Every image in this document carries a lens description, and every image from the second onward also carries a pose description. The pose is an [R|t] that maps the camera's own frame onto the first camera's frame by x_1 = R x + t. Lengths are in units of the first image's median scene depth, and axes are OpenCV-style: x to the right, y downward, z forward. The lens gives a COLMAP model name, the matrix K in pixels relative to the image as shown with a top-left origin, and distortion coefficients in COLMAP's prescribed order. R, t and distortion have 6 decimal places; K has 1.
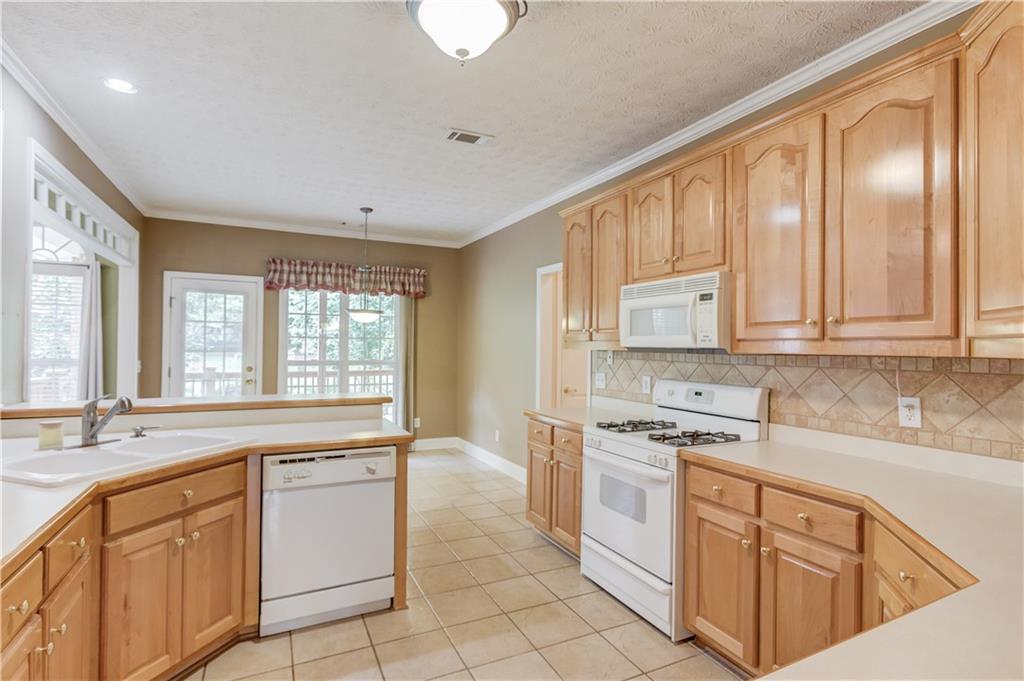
lens RADIAL K [[490.4, 0, 516.5], [0, 490.4, 343.3], [0, 0, 1]] dist [-0.011507, -0.003768]
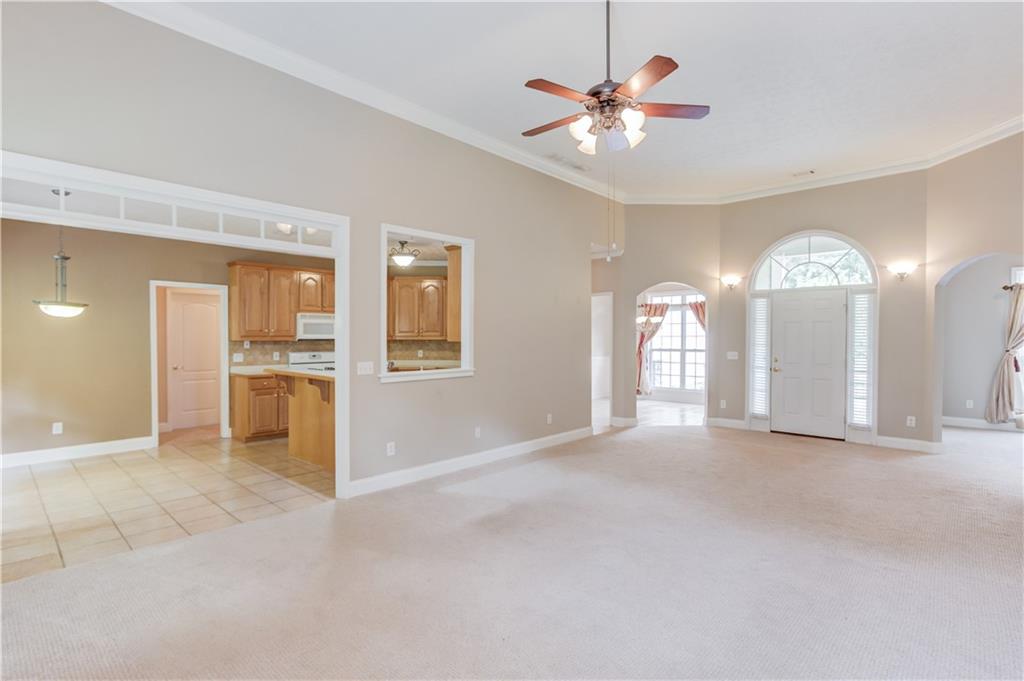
lens RADIAL K [[490.4, 0, 517.9], [0, 490.4, 340.7], [0, 0, 1]] dist [-0.011507, -0.003768]
pose [[-0.351614, -0.022059, 0.935885, -3.439220], [-0.007844, 0.999757, 0.020617, -0.062136], [-0.936112, -0.000092, -0.351701, 1.041502]]
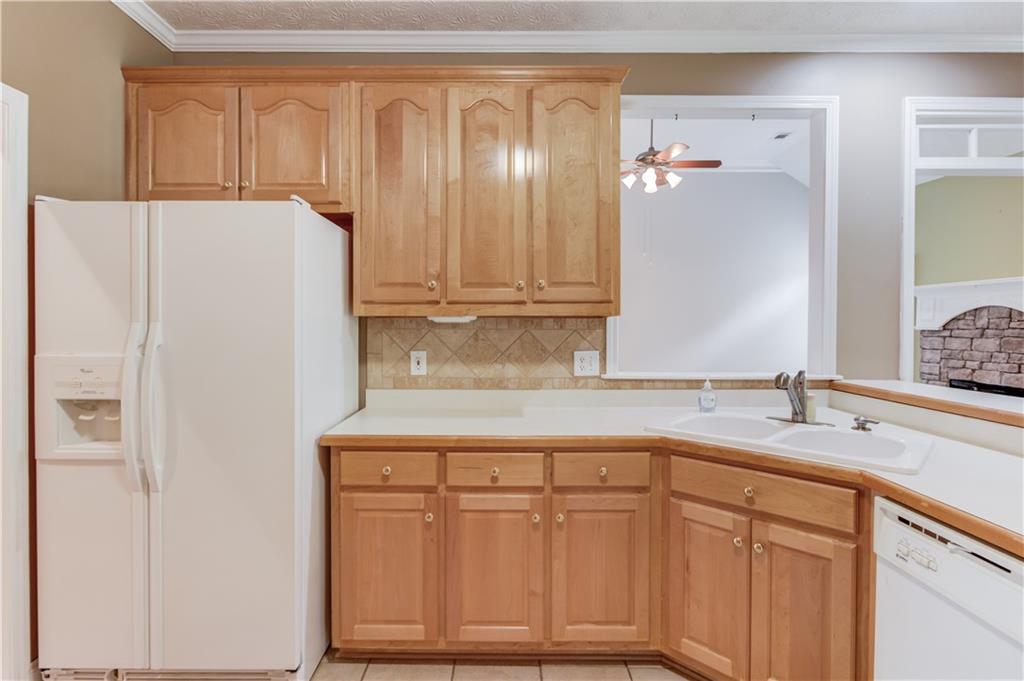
lens RADIAL K [[518.9, 0, 468.0], [0, 518.9, 328.4], [0, 0, 1]] dist [-0.012906, 0.001713]
pose [[-0.481284, -0.002073, -0.876563, 0.270469], [-0.004598, 0.999989, 0.000160, 0.029108], [0.876553, 0.004107, -0.481288, 0.835774]]
